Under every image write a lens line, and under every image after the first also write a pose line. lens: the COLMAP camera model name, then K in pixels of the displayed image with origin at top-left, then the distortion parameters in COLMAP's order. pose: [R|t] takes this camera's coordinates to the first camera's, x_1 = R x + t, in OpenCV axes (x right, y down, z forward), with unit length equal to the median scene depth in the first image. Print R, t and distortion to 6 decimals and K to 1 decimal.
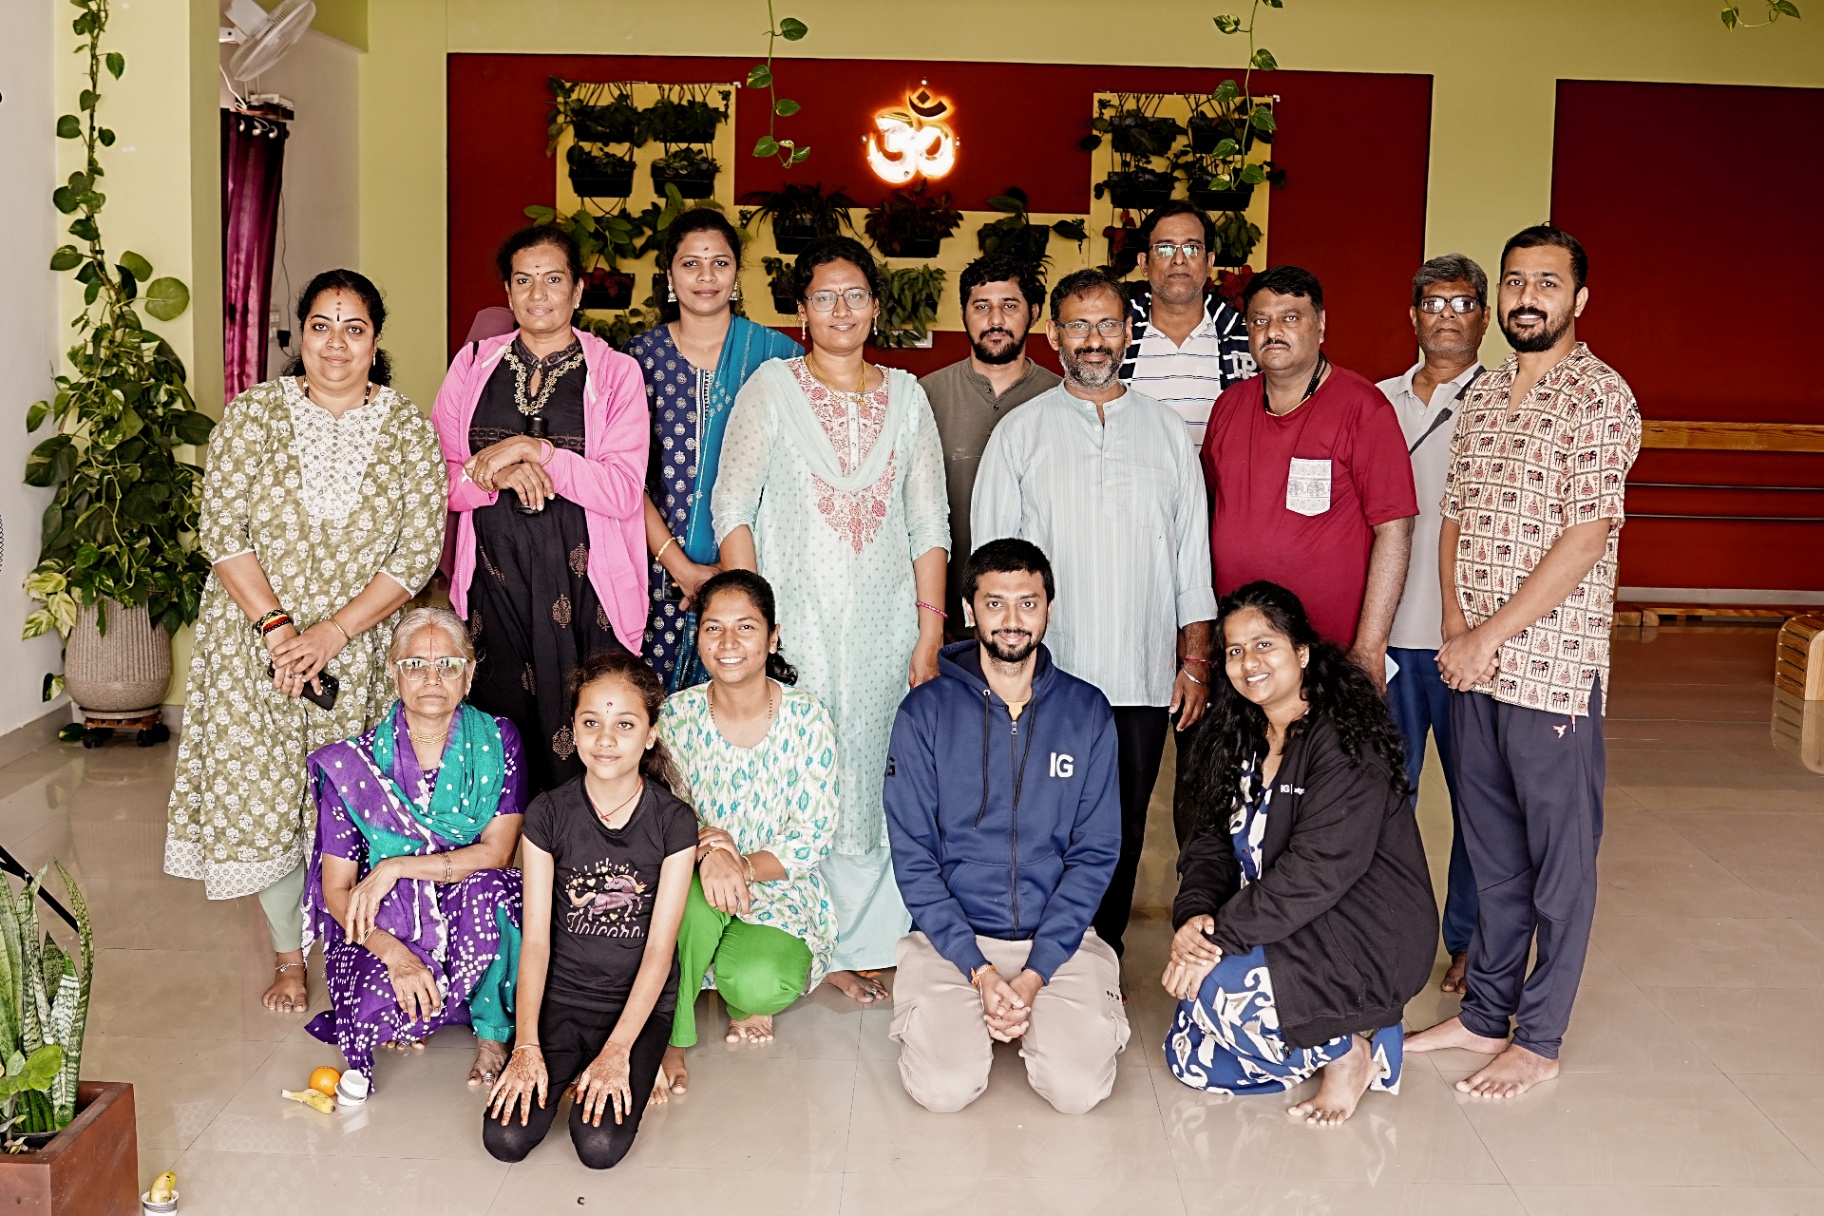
lens RADIAL K [[2402.2, 0, 916.7], [0, 2402.2, 601.5], [0, 0, 1]] dist [-0.103885, 0.000000]
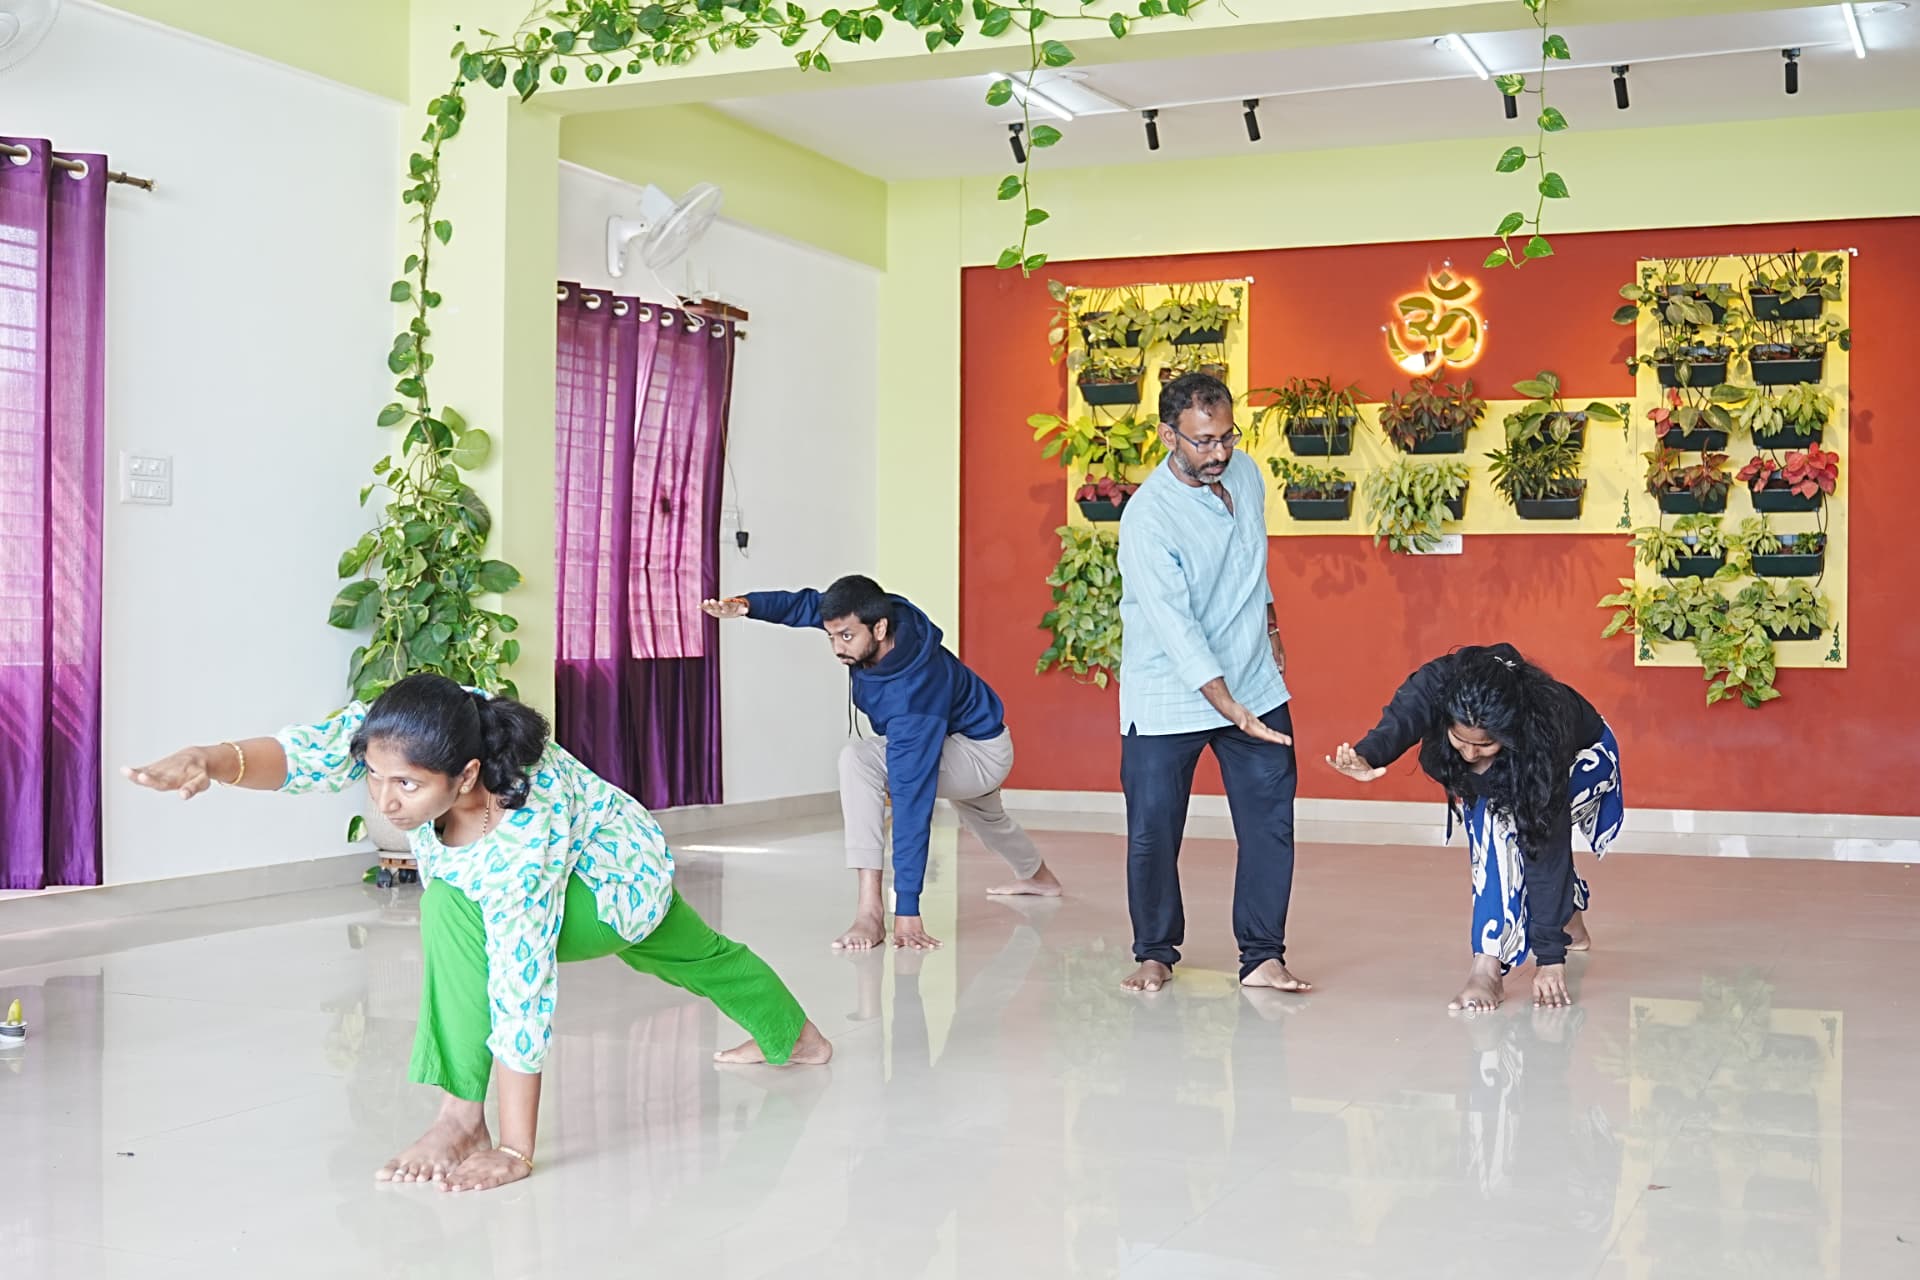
lens RADIAL K [[2528.6, 0, 952.1], [0, 2528.6, 646.7], [0, 0, 1]] dist [-0.103885, 0.000000]
pose [[0.912280, -0.017047, -0.409211, 0.221644], [-0.044095, 0.989238, -0.139514, 0.069614], [0.407186, 0.145320, 0.901711, 0.081852]]
